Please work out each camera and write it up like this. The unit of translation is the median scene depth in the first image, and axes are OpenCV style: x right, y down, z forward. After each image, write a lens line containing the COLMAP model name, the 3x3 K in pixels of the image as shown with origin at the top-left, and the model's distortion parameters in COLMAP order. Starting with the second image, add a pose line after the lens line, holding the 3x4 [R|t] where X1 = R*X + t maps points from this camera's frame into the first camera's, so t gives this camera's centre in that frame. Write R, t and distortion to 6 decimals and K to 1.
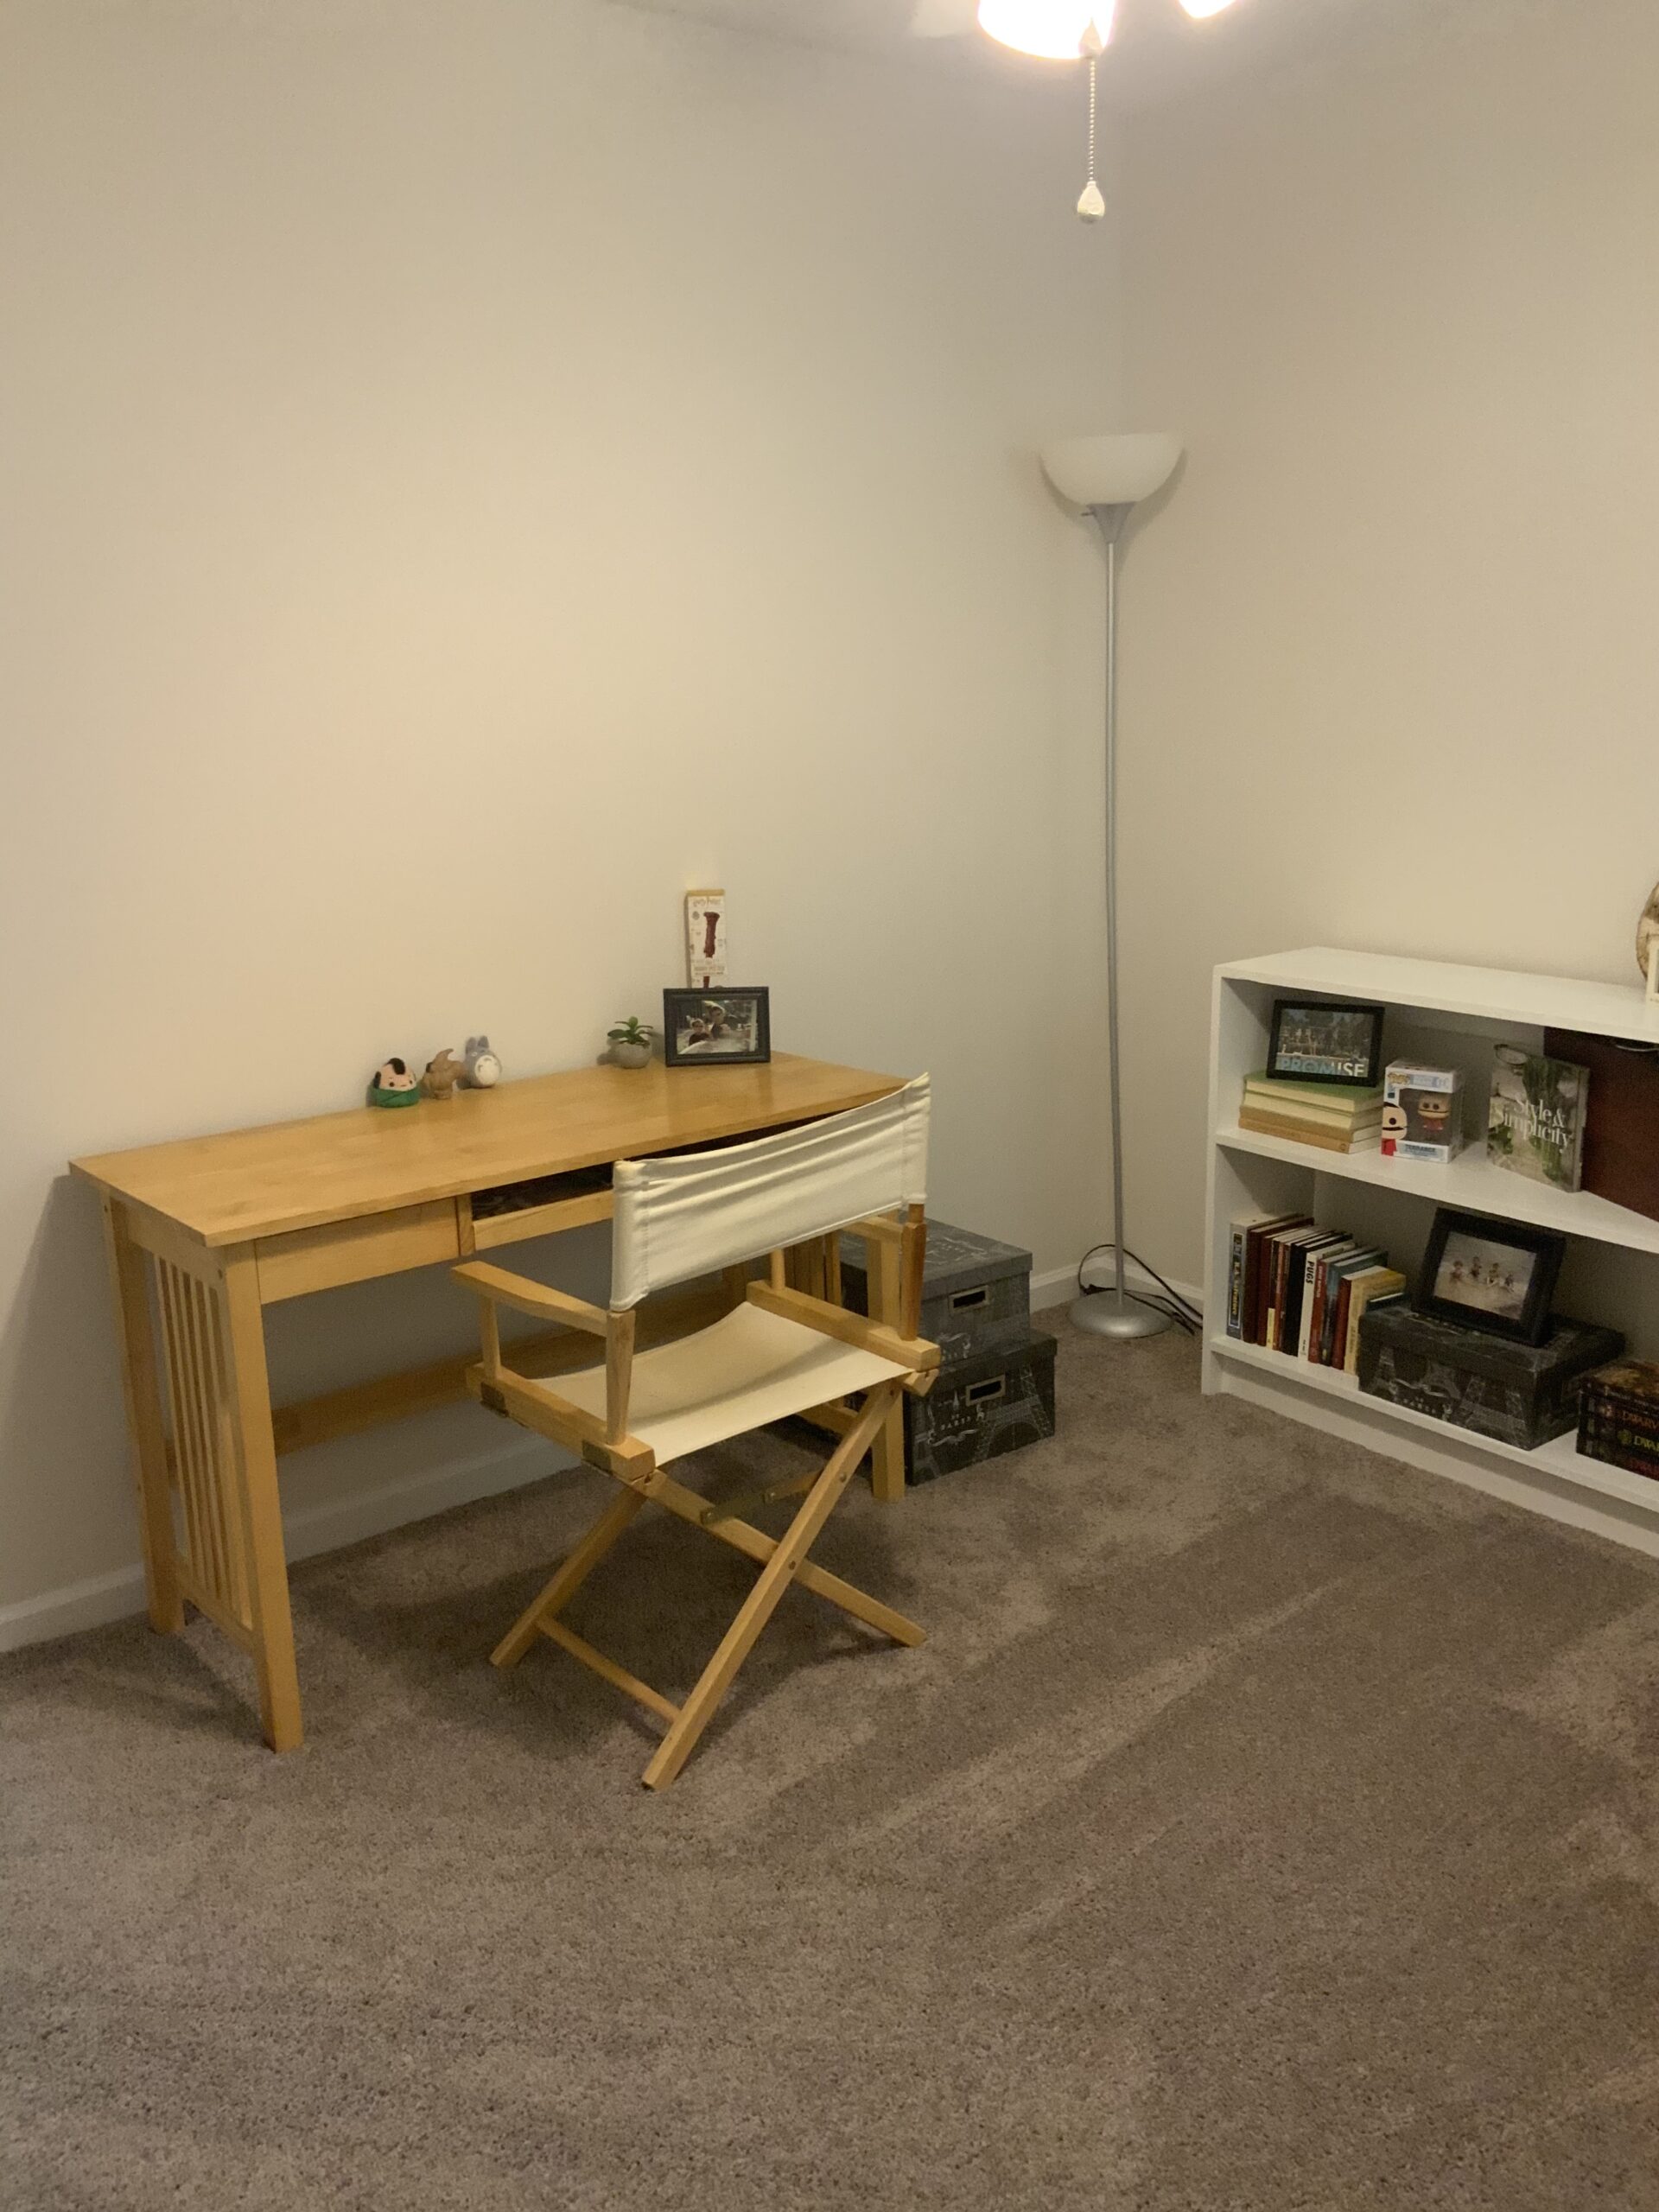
lens RADIAL K [[1825.1, 0, 829.5], [0, 1825.1, 1106.0], [0, 0, 1]] dist [0.127652, -0.278562]
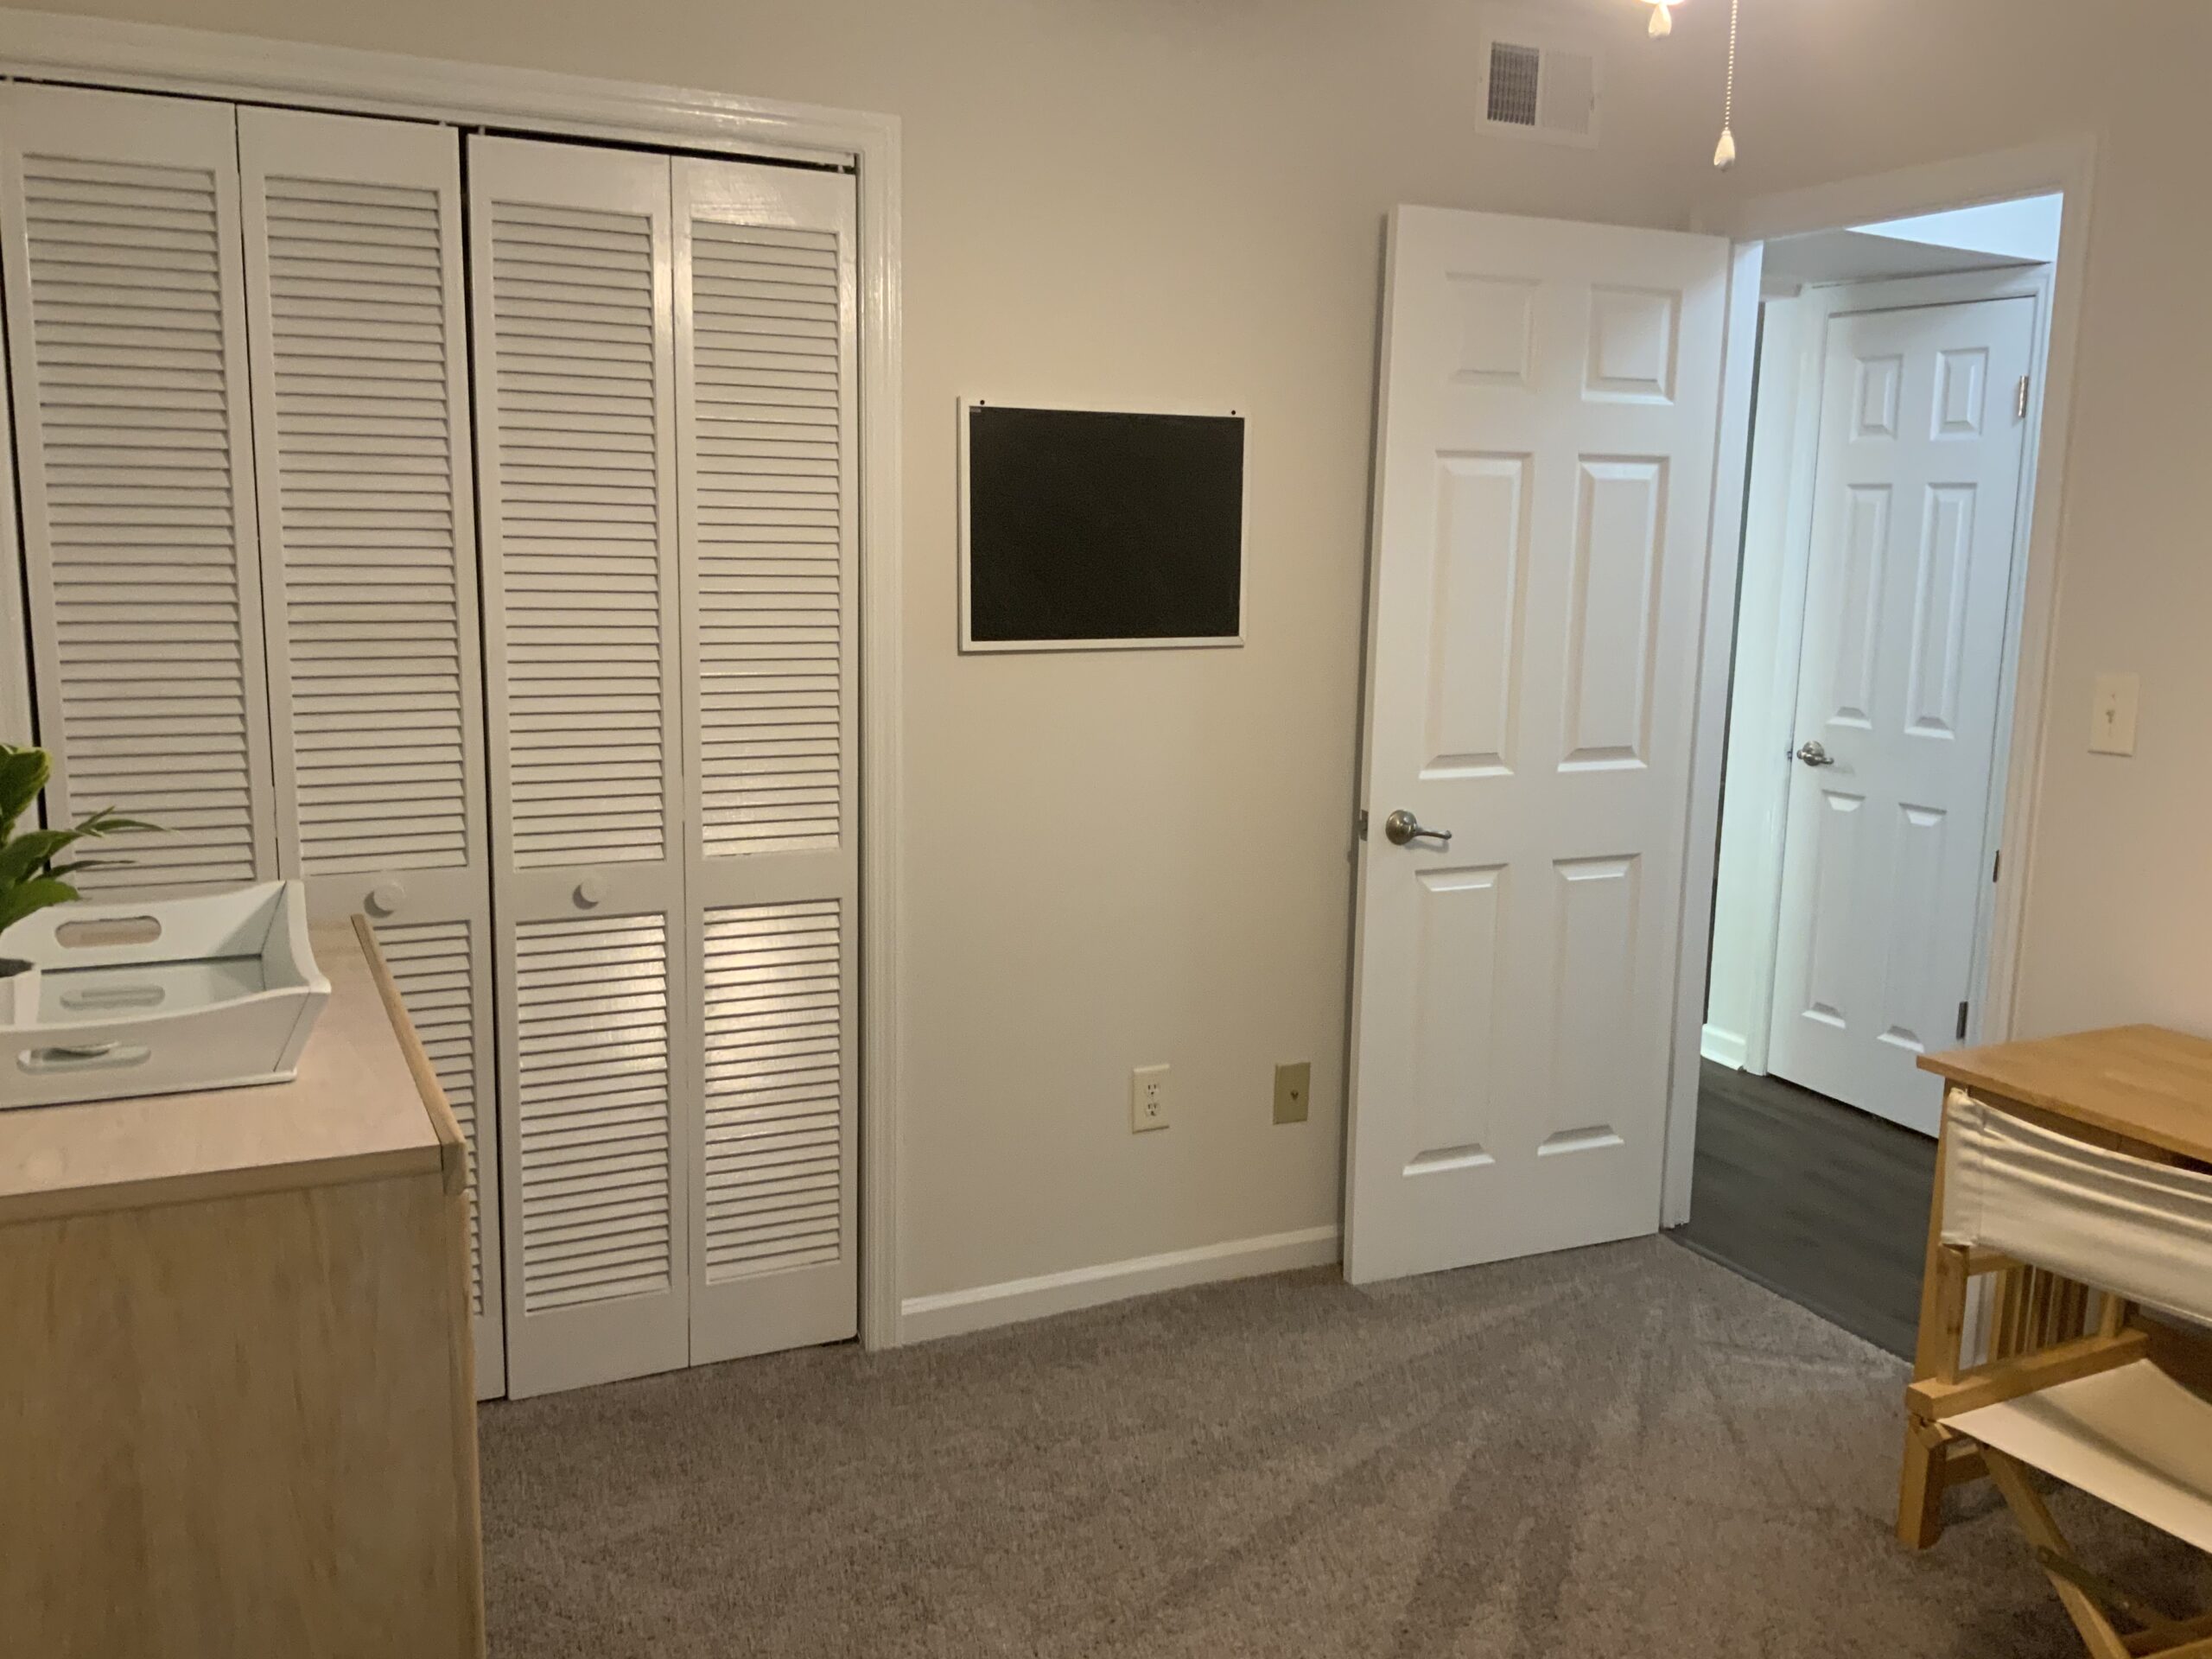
lens RADIAL K [[1825.1, 0, 1106.0], [0, 1825.1, 829.5], [0, 0, 1]] dist [0.127652, -0.278562]
pose [[-0.248651, 0.163573, -0.954682, 0.891607], [-0.247784, 0.942098, 0.225953, -0.204435], [0.936363, 0.292738, -0.193723, 0.712878]]
